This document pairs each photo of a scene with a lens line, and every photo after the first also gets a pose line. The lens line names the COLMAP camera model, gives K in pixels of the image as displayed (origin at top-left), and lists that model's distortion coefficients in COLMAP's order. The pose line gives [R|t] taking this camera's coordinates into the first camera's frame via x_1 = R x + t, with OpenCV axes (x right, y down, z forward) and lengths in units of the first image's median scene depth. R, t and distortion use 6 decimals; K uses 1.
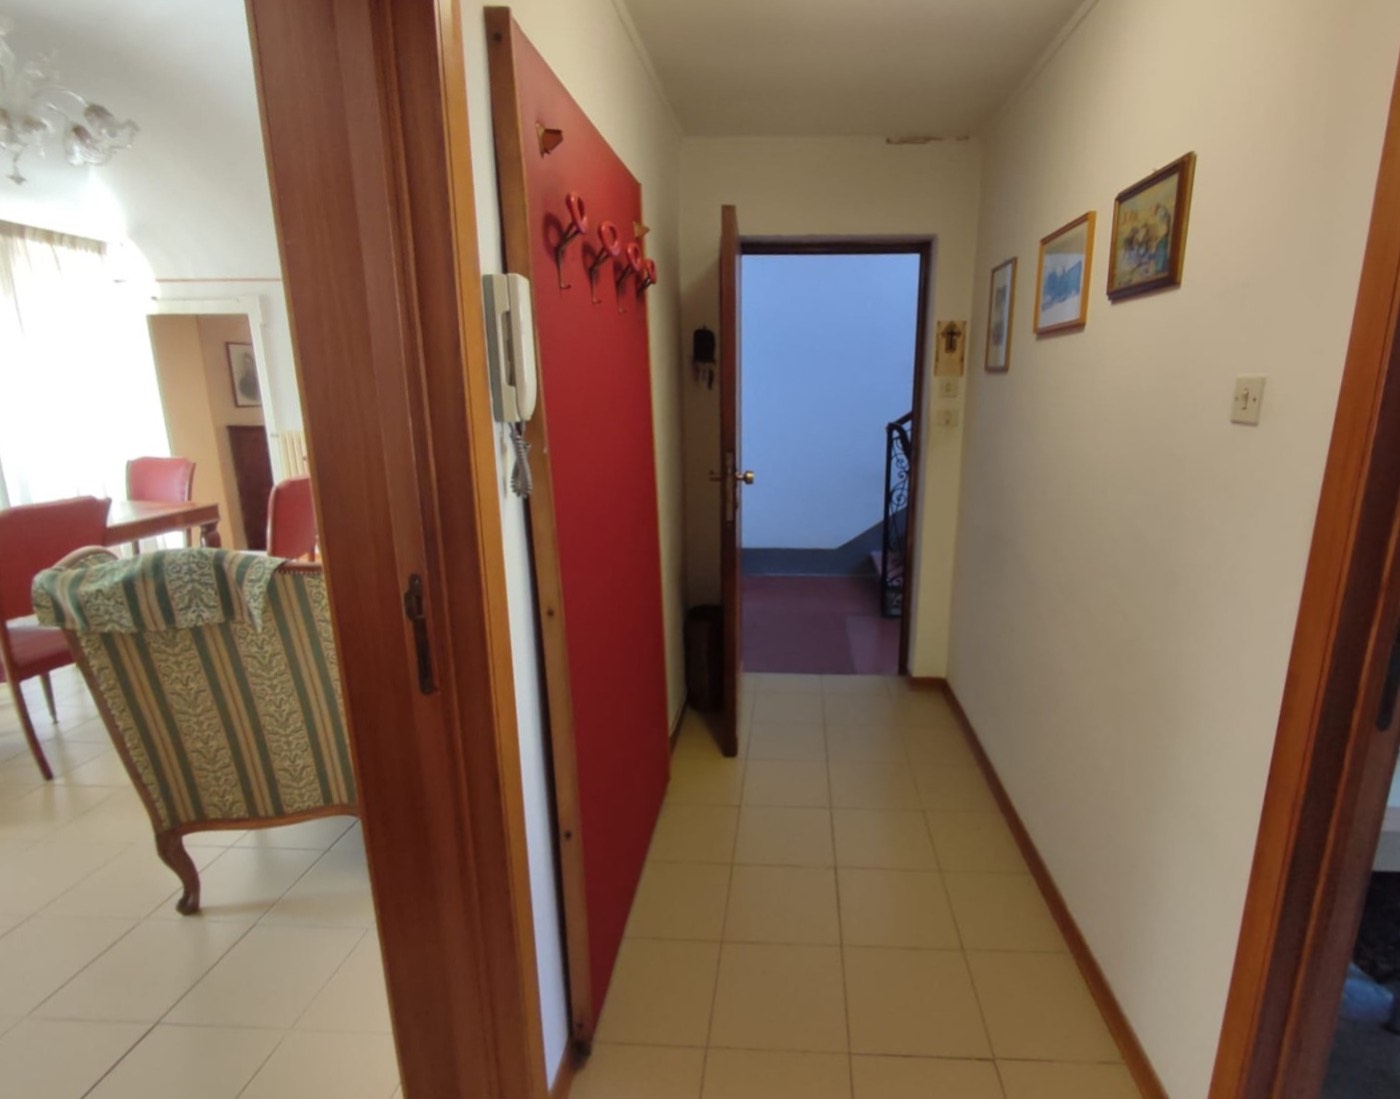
lens RADIAL K [[683.5, 0, 703.8], [0, 683.5, 547.7], [0, 0, 1]] dist [-0.002022, -0.000573]
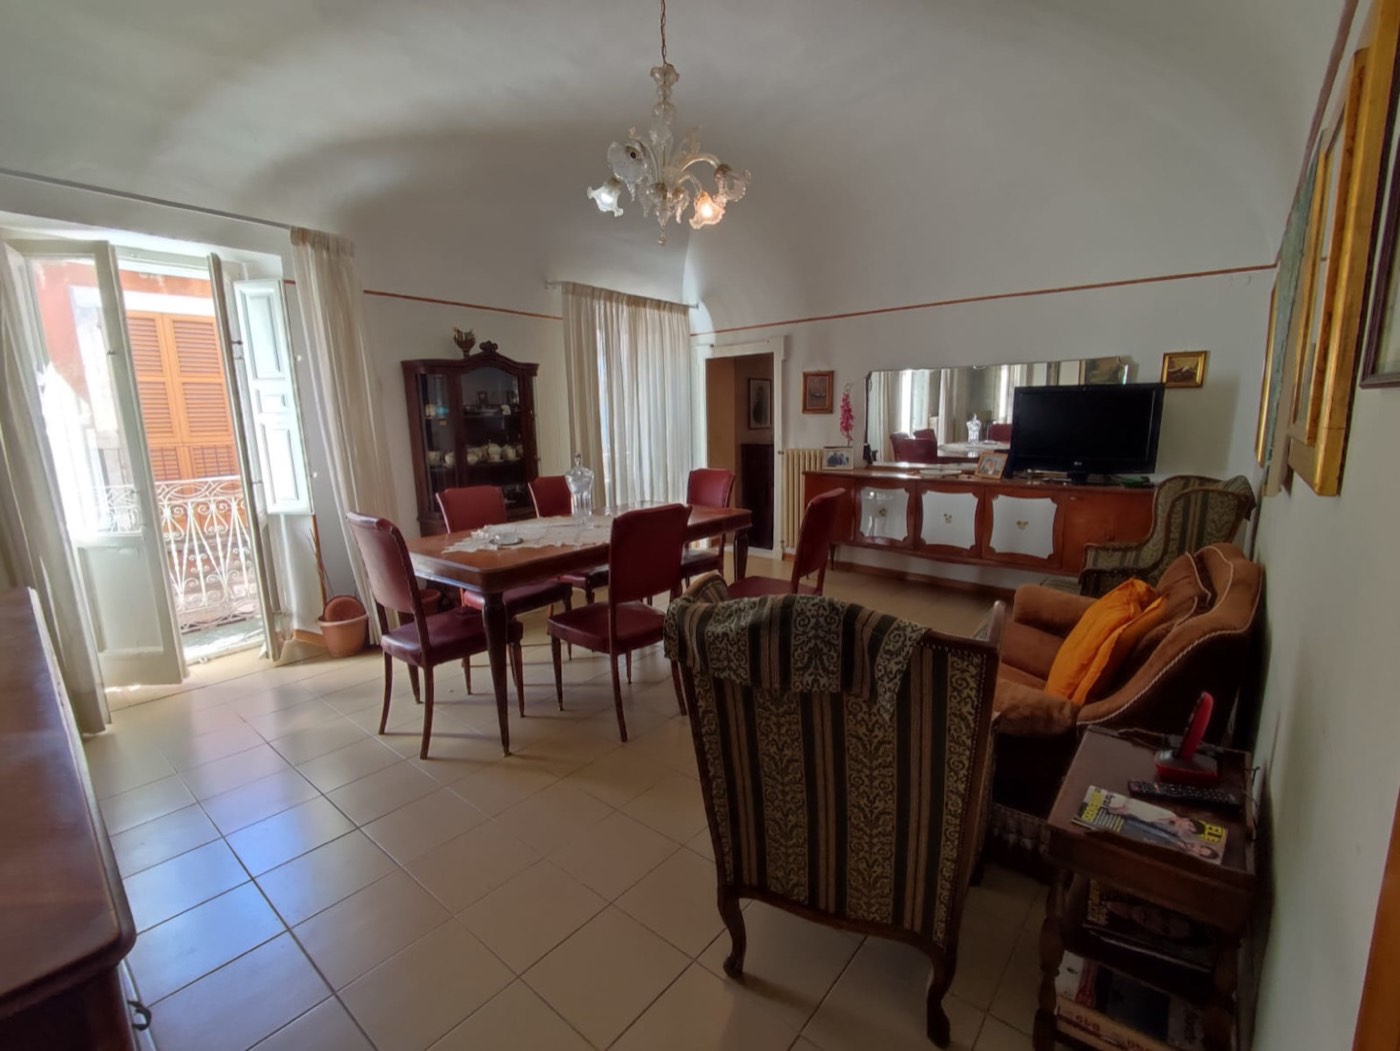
lens RADIAL K [[636.9, 0, 699.0], [0, 636.9, 532.6], [0, 0, 1]] dist [0.001137, 0.000093]
pose [[0.792571, 0.092139, -0.602778, -0.399375], [-0.117484, 0.993071, -0.002677, -0.051336], [0.598354, 0.072939, 0.797905, 0.301530]]
